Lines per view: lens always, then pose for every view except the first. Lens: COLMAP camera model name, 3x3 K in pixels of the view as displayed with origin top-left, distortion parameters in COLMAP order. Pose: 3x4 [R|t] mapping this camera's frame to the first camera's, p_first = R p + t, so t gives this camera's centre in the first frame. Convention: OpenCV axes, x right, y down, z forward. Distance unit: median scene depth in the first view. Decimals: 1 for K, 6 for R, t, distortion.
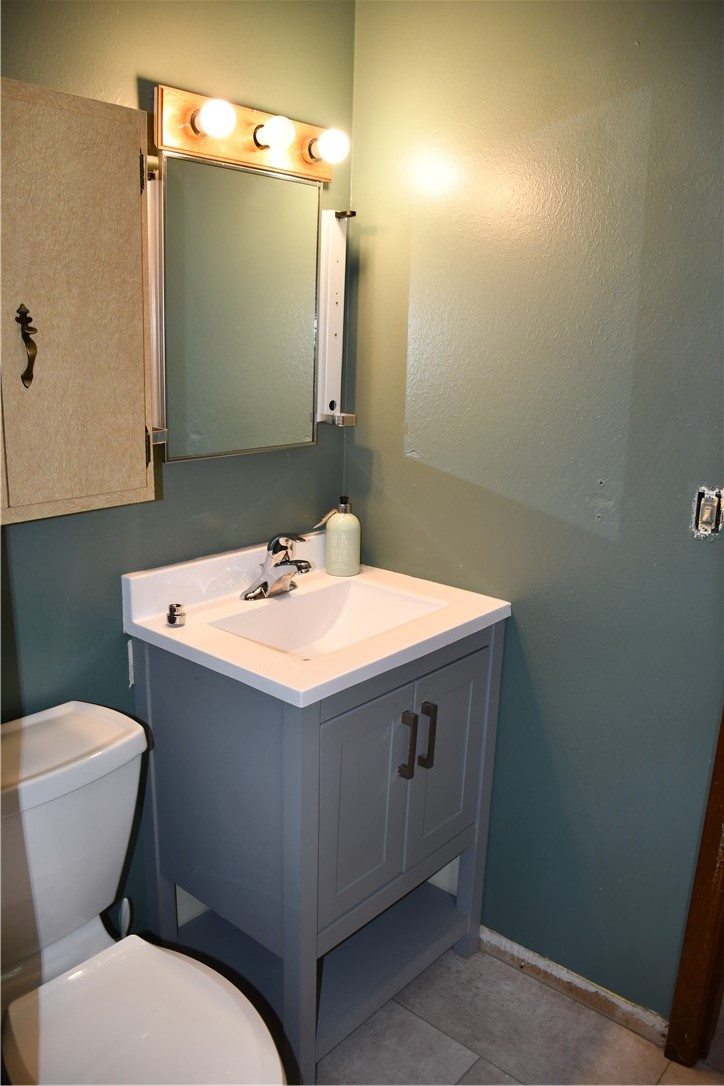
lens RADIAL K [[840.5, 0, 362.0], [0, 840.5, 543.0], [0, 0, 1]] dist [-0.095496, 0.007872]
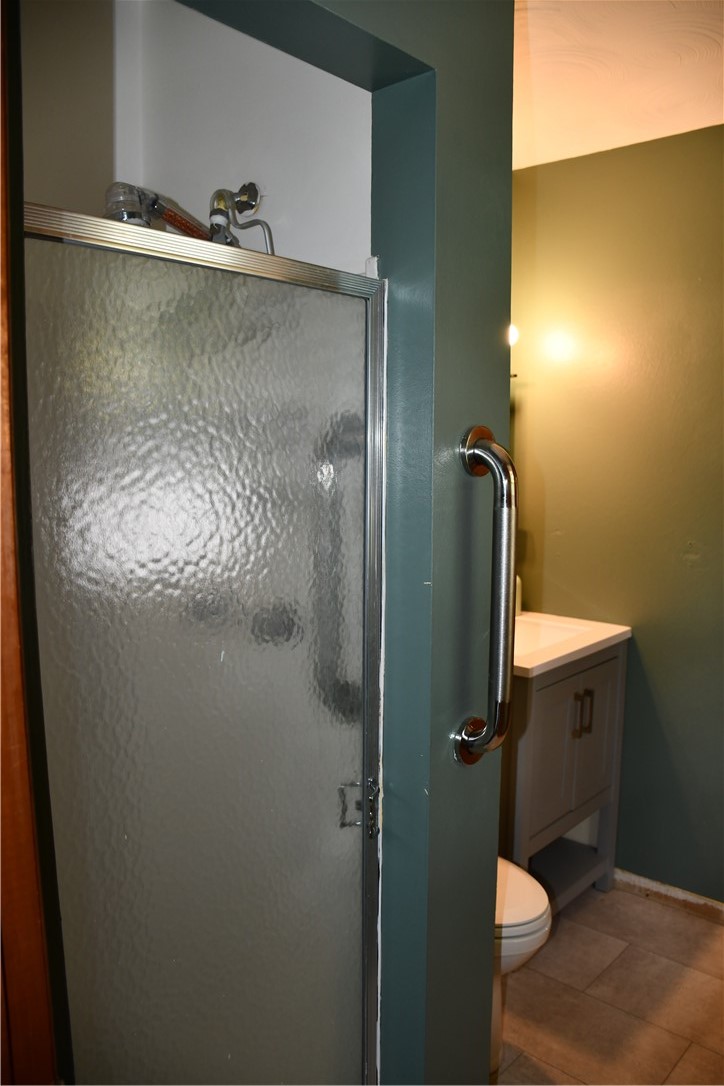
lens RADIAL K [[840.5, 0, 362.0], [0, 840.5, 543.0], [0, 0, 1]] dist [-0.095496, 0.007872]
pose [[0.999522, -0.022662, -0.021047, -0.276514], [0.019829, 0.991803, -0.126230, 0.102657], [0.023735, 0.125752, 0.991778, -0.518291]]
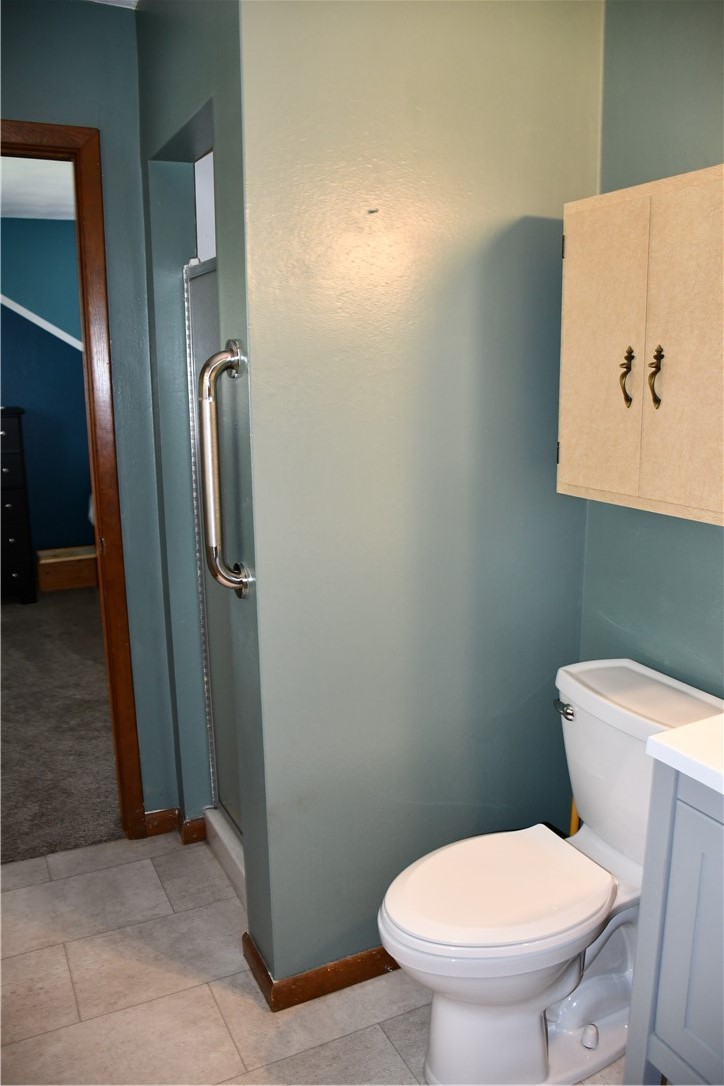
lens RADIAL K [[840.5, 0, 362.0], [0, 840.5, 543.0], [0, 0, 1]] dist [-0.095496, 0.007872]
pose [[-0.395081, 0.162545, -0.904152, 0.834003], [-0.232002, 0.934663, 0.269406, -0.197773], [0.888868, 0.316202, -0.331557, 0.915771]]
